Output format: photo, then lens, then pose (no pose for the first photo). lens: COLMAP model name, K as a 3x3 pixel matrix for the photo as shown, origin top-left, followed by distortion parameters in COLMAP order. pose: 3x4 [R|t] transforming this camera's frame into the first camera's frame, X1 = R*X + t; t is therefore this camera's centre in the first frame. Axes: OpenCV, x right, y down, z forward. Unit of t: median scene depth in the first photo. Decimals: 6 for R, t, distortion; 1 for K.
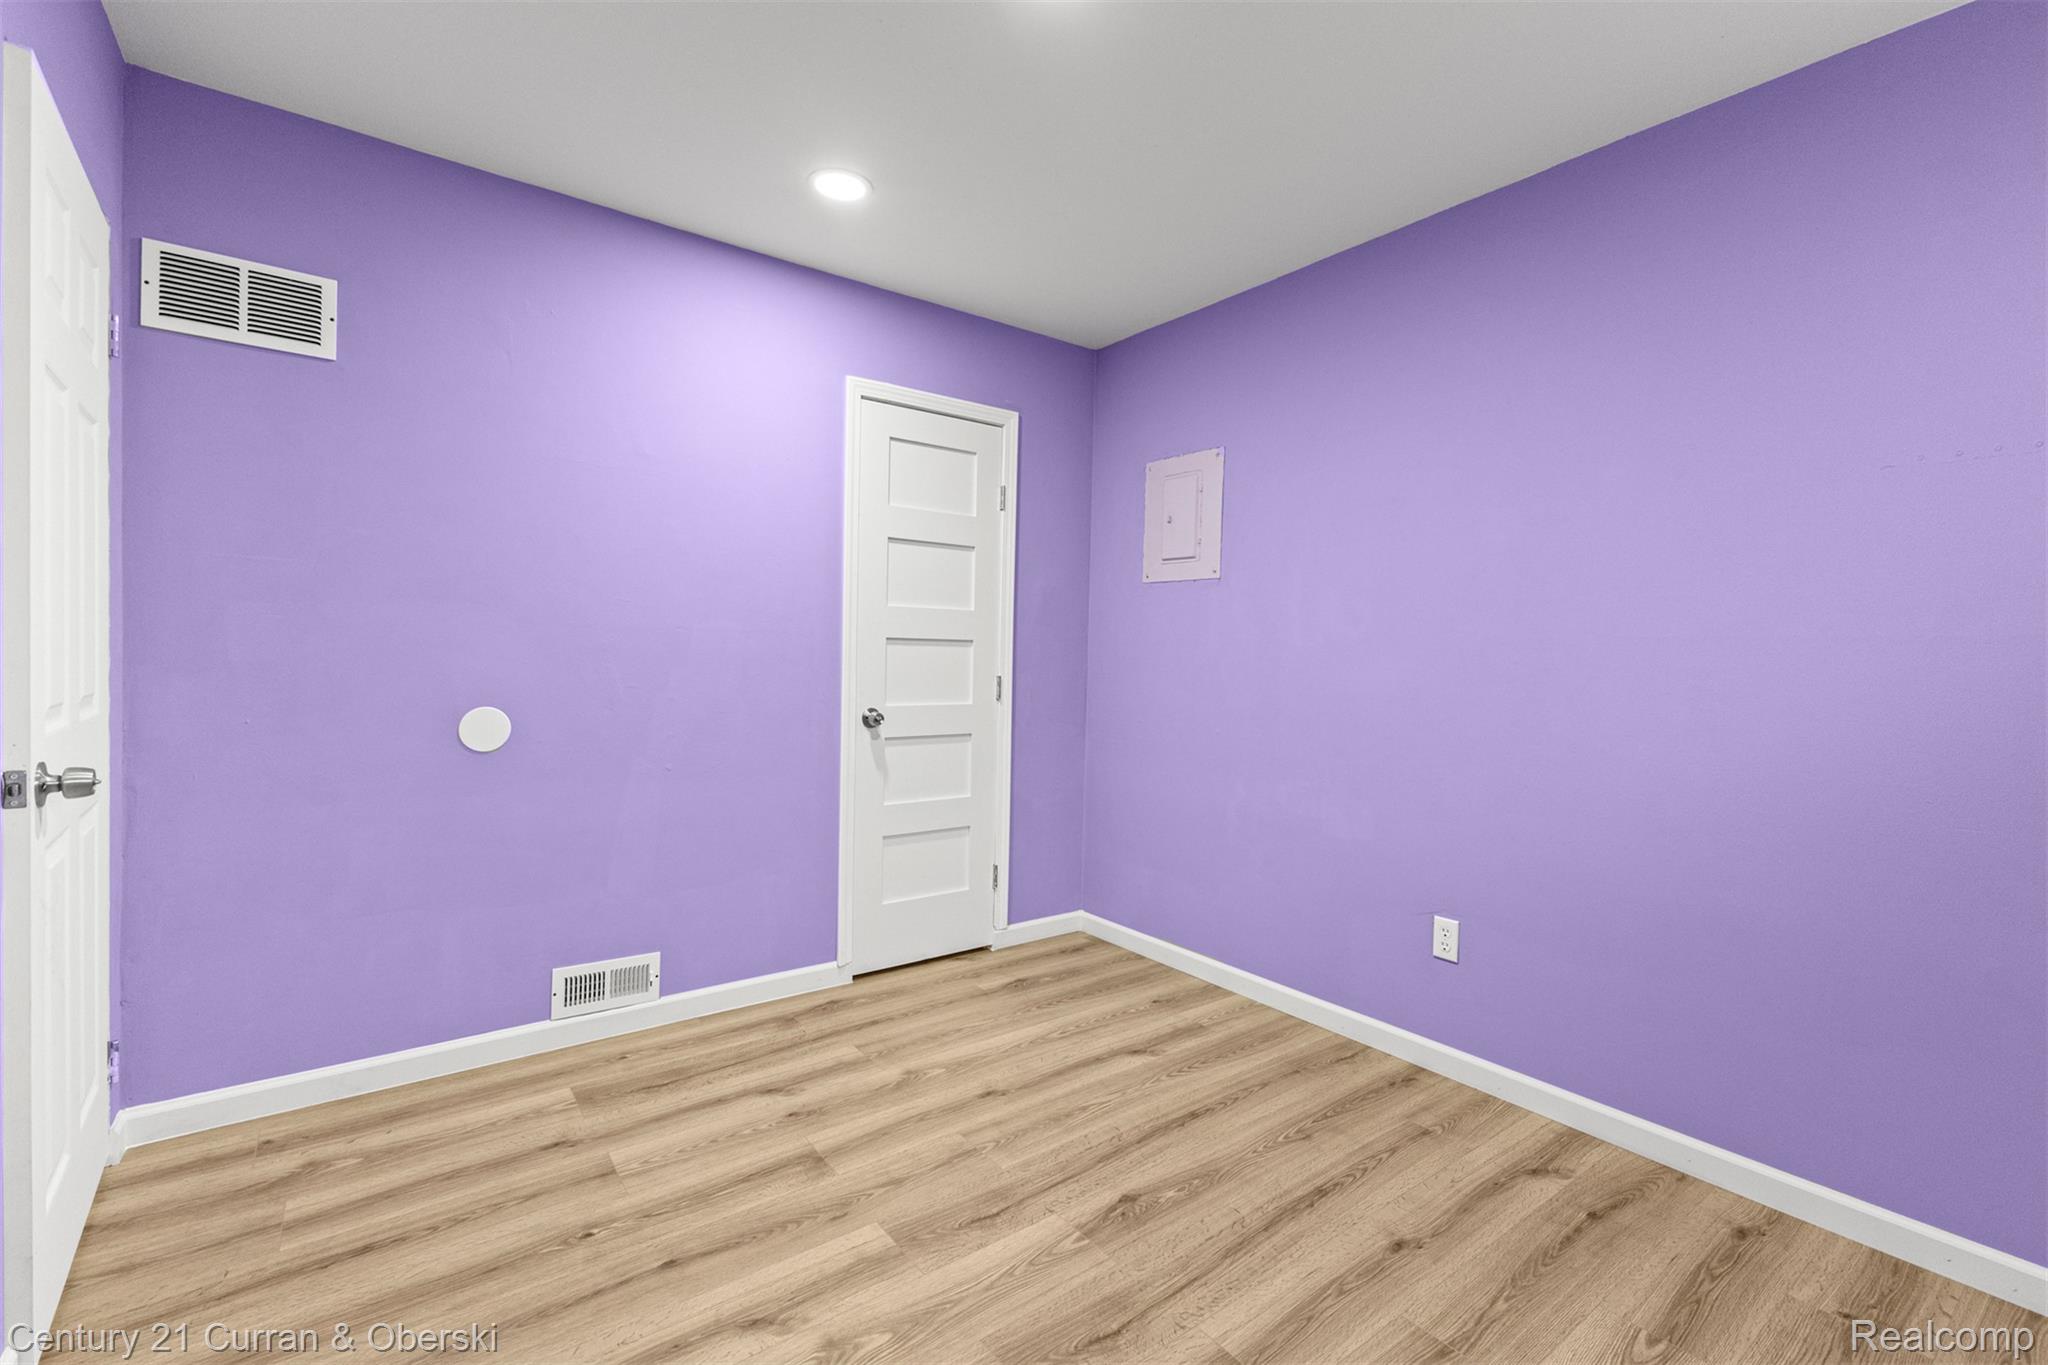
lens RADIAL K [[882.4, 0, 1026.2], [0, 882.4, 673.7], [0, 0, 1]] dist [0.010897, -0.000982]
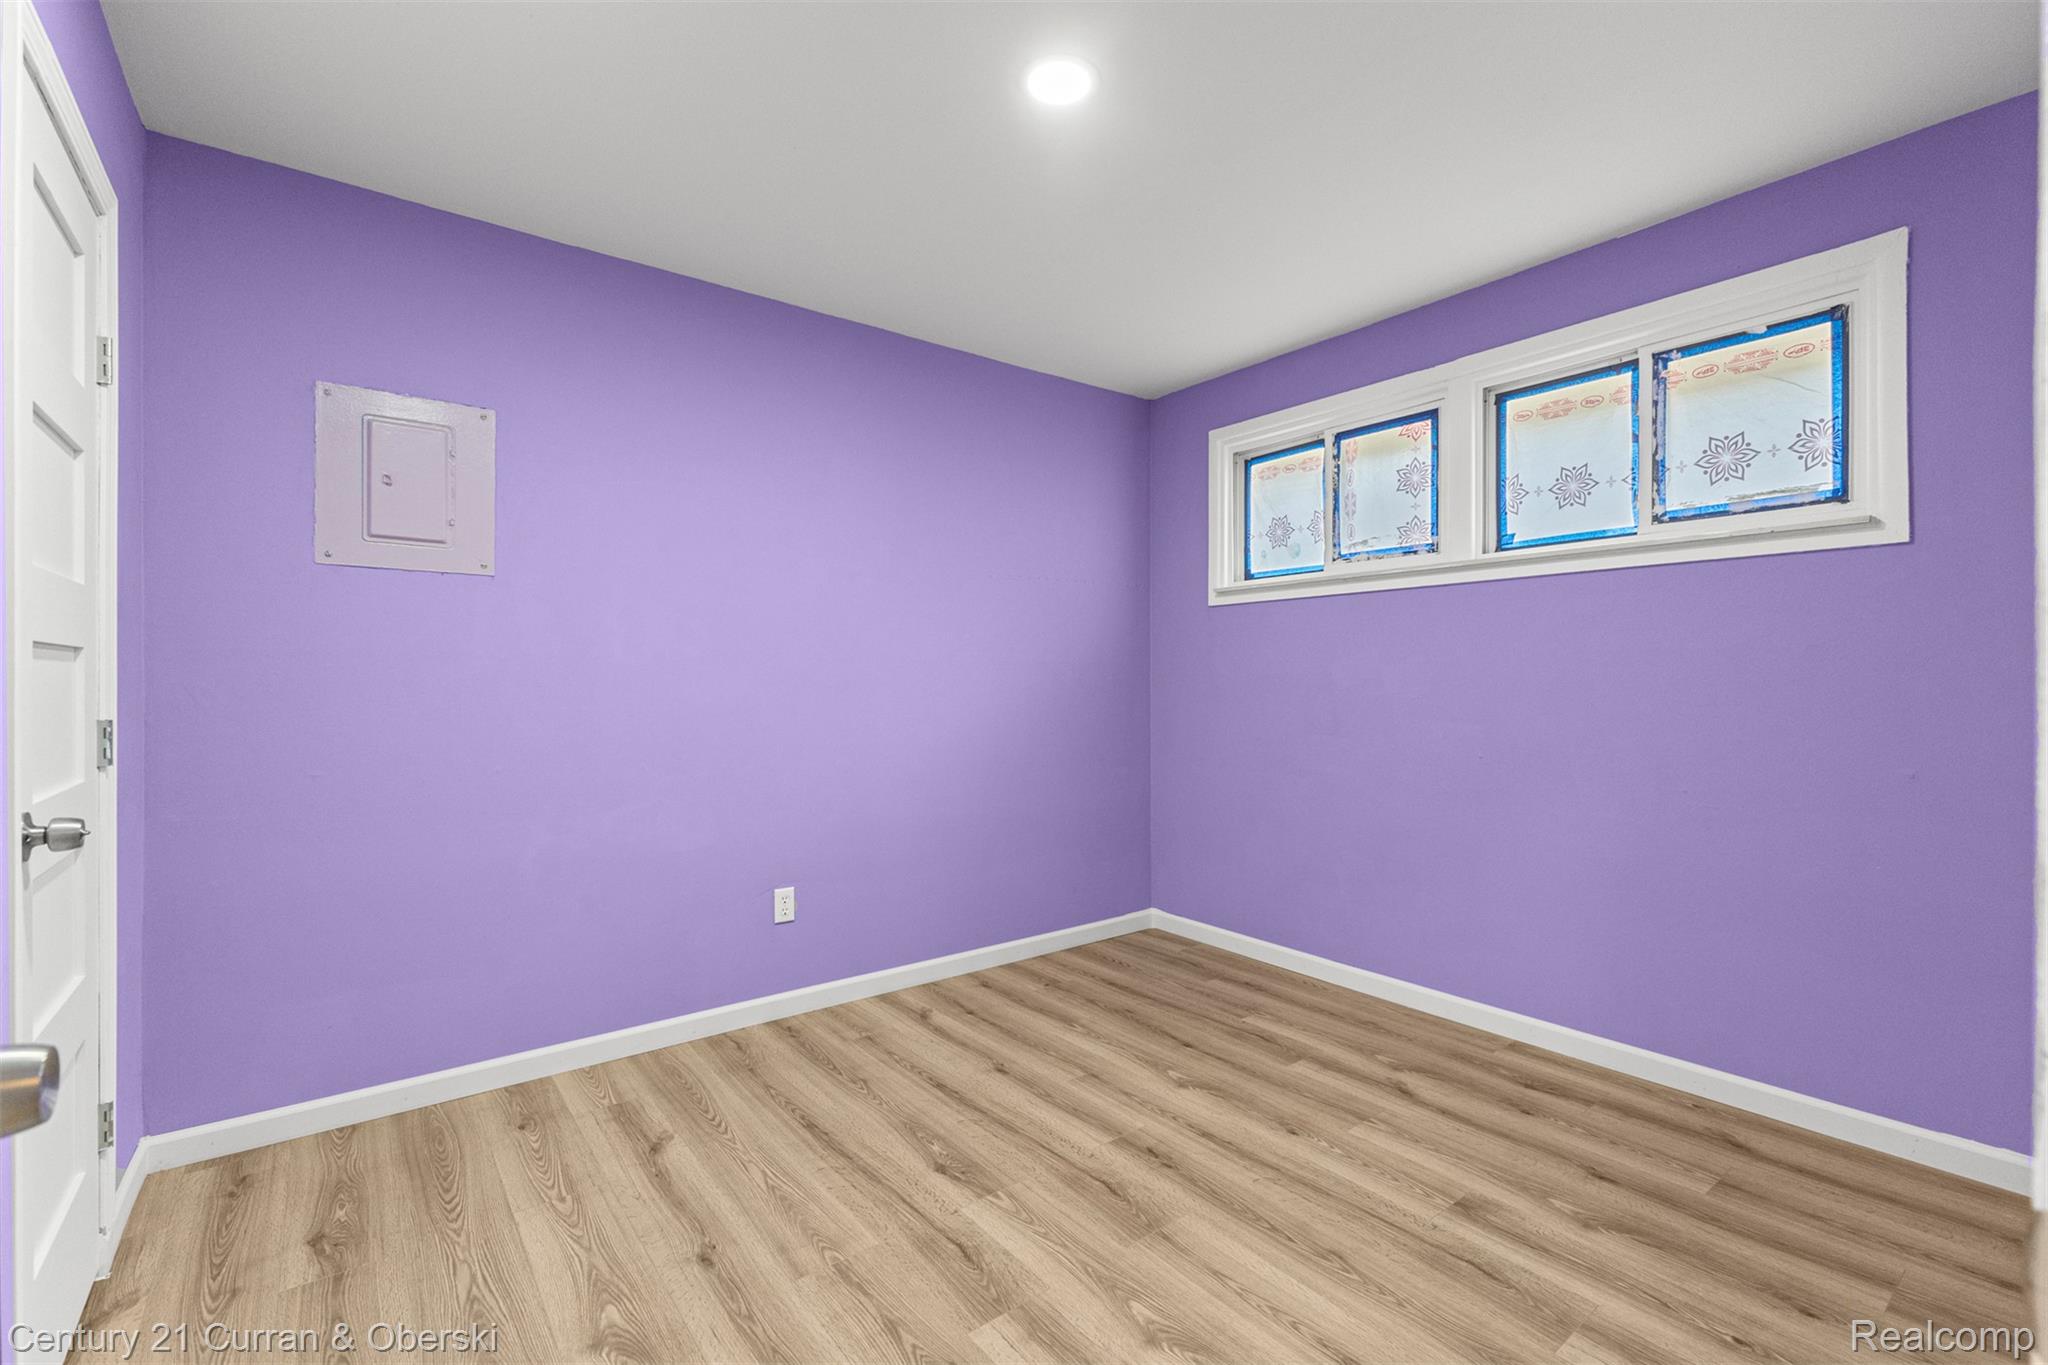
lens RADIAL K [[885.5, 0, 1019.8], [0, 885.5, 686.9], [0, 0, 1]] dist [0.000615, 0.000084]
pose [[-0.006664, -0.025796, 0.999645, -0.792619], [0.023426, 0.999389, 0.025946, -0.024568], [-0.999703, 0.023591, -0.006056, 0.734284]]
